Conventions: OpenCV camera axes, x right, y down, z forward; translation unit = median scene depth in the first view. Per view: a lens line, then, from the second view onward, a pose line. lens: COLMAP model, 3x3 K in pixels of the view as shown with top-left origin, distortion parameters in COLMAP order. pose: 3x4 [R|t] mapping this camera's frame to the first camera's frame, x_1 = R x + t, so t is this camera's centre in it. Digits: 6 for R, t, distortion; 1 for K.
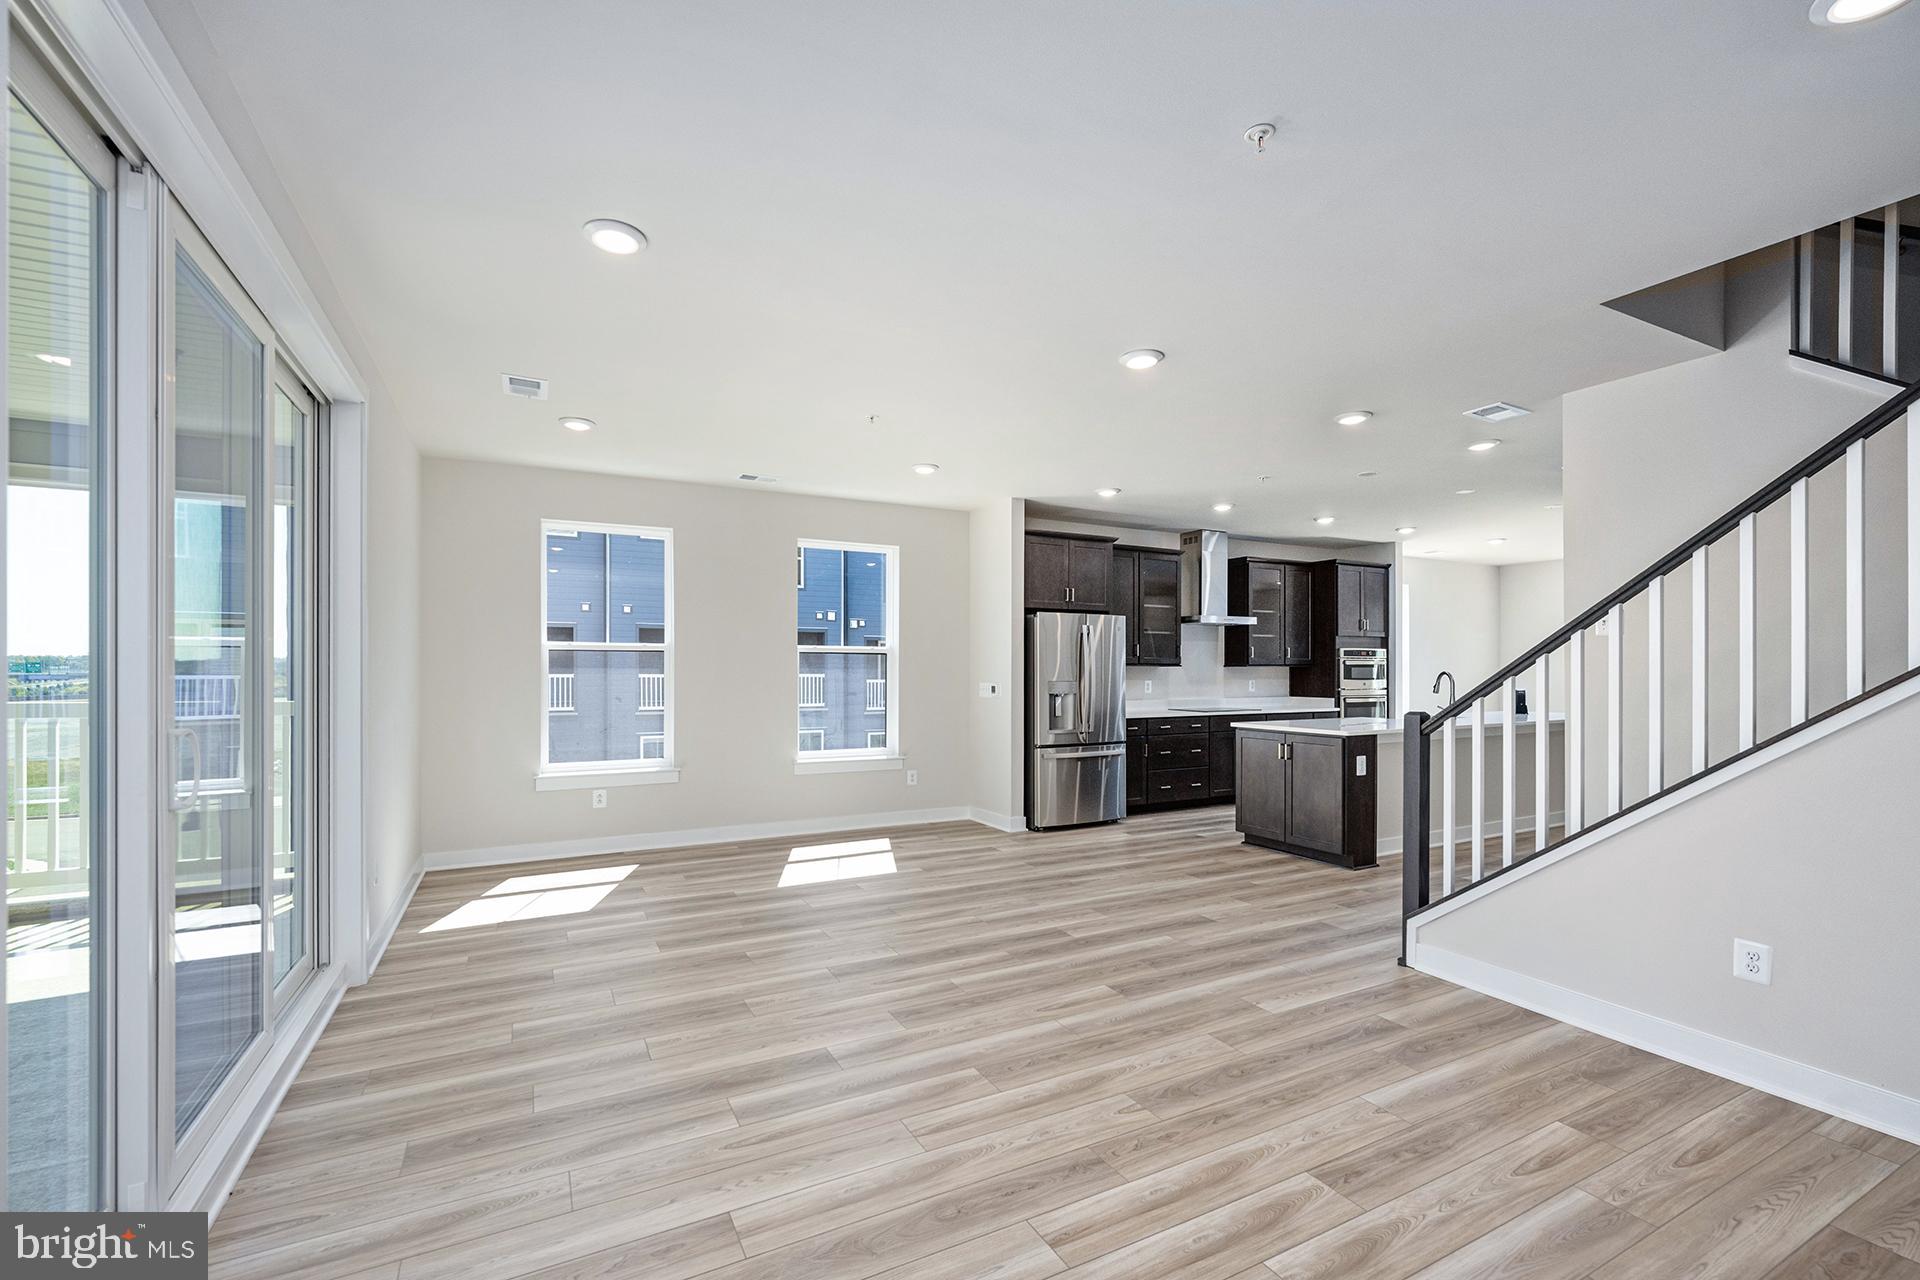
lens RADIAL K [[827.3, 0, 951.7], [0, 827.3, 669.6], [0, 0, 1]] dist [0.004261, -0.000793]
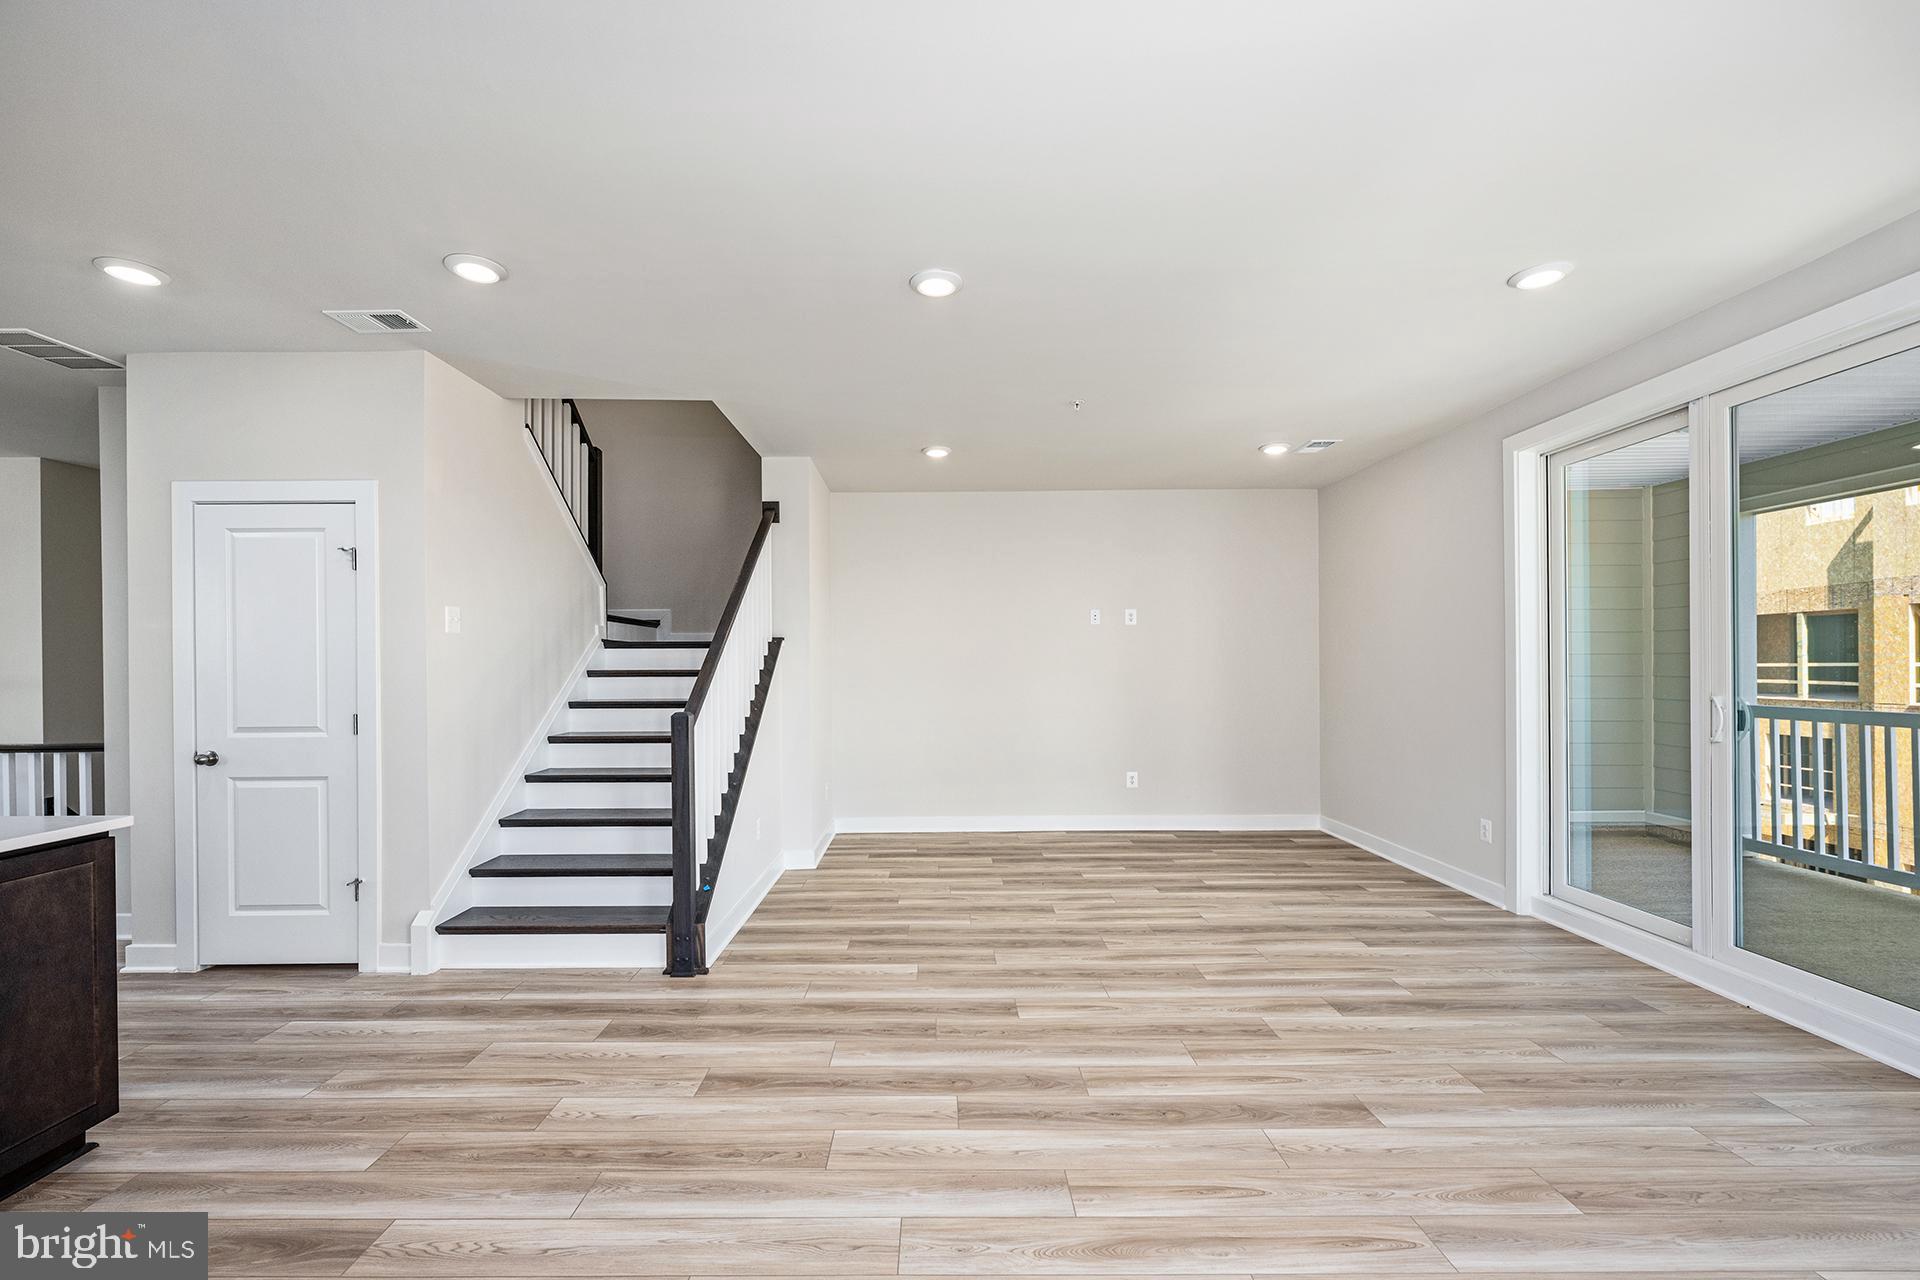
lens RADIAL K [[782.6, 0, 947.2], [0, 782.6, 664.5], [0, 0, 1]] dist [0.002554, 0.000277]
pose [[-0.891491, 0.006748, 0.452988, -0.079460], [0.005692, 0.999977, -0.003694, 0.000888], [-0.453003, -0.000715, -0.891509, 1.078497]]
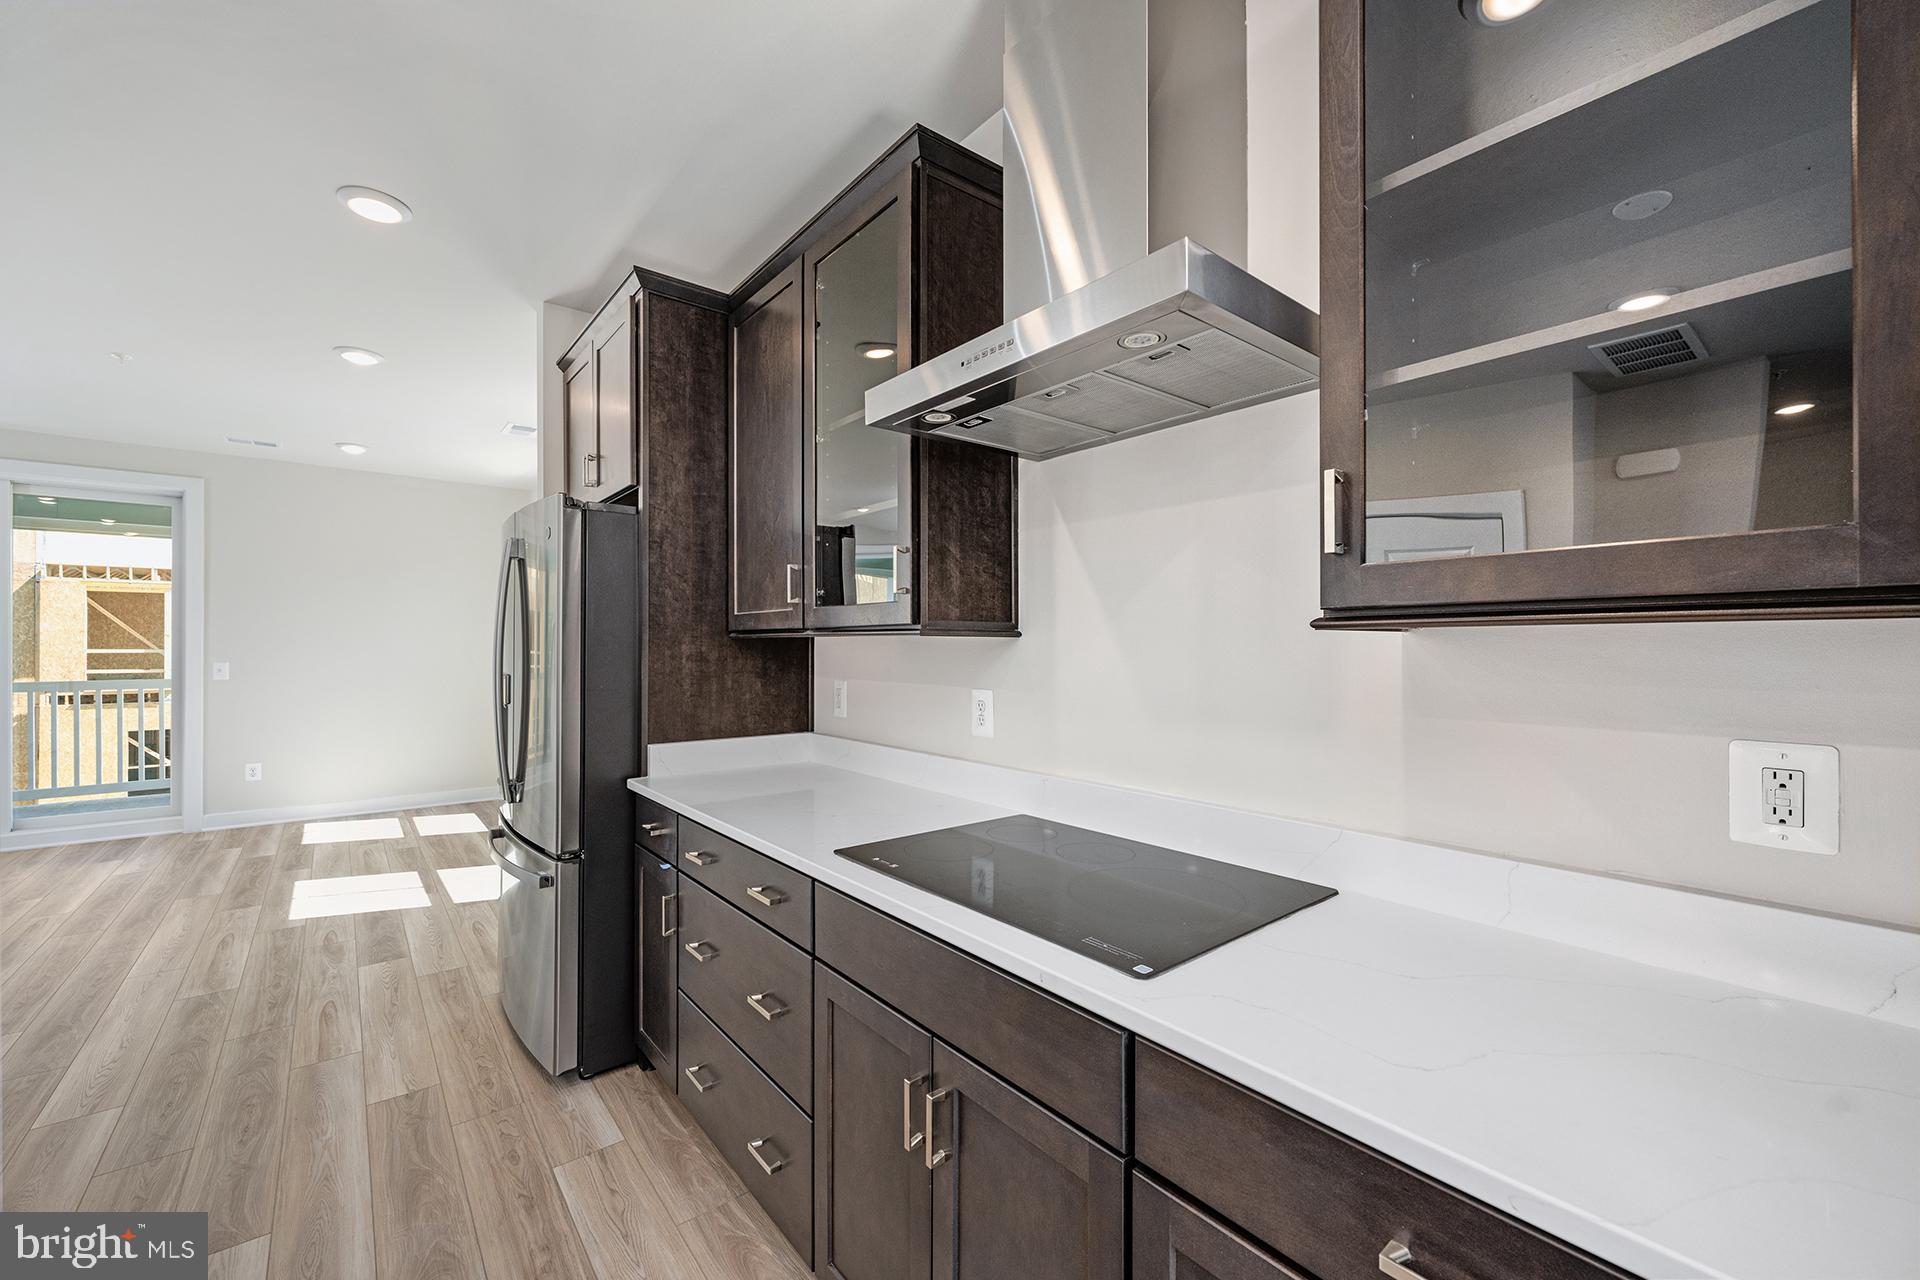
lens RADIAL K [[782.6, 0, 942.3], [0, 782.6, 638.7], [0, 0, 1]] dist [0.002554, 0.000277]
pose [[0.176736, -0.004754, -0.984247, 0.684573], [0.004805, 0.999981, -0.003967, -0.002687], [0.984247, -0.004028, 0.176756, 1.342719]]
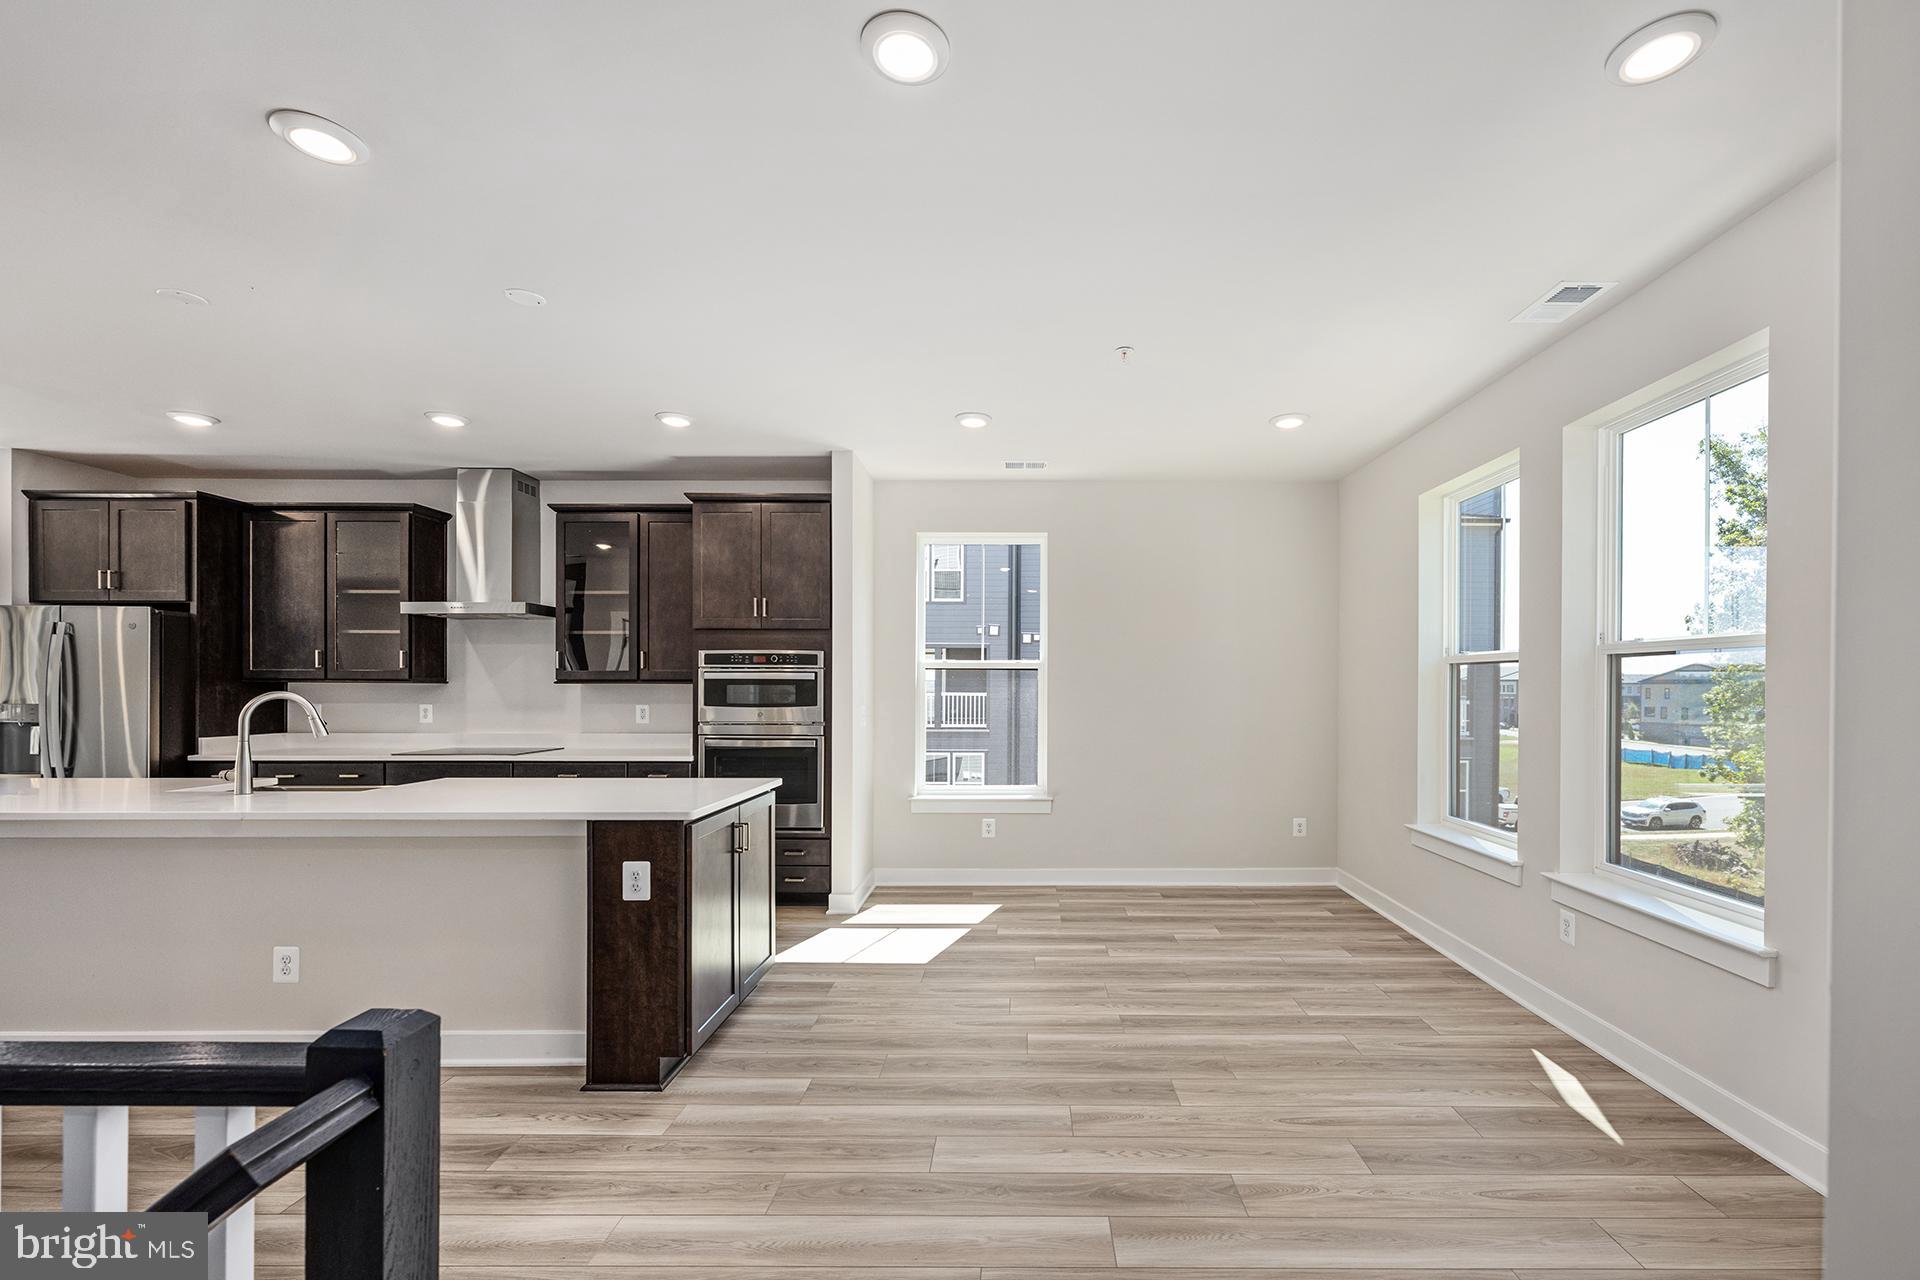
lens RADIAL K [[843.1, 0, 1032.7], [0, 843.1, 687.5], [0, 0, 1]] dist [0.002086, -0.000085]
pose [[0.884469, 0.001246, -0.466598, 1.406340], [-0.001711, 0.999998, -0.000572, -0.000883], [0.466597, 0.001305, 0.884469, 0.890677]]
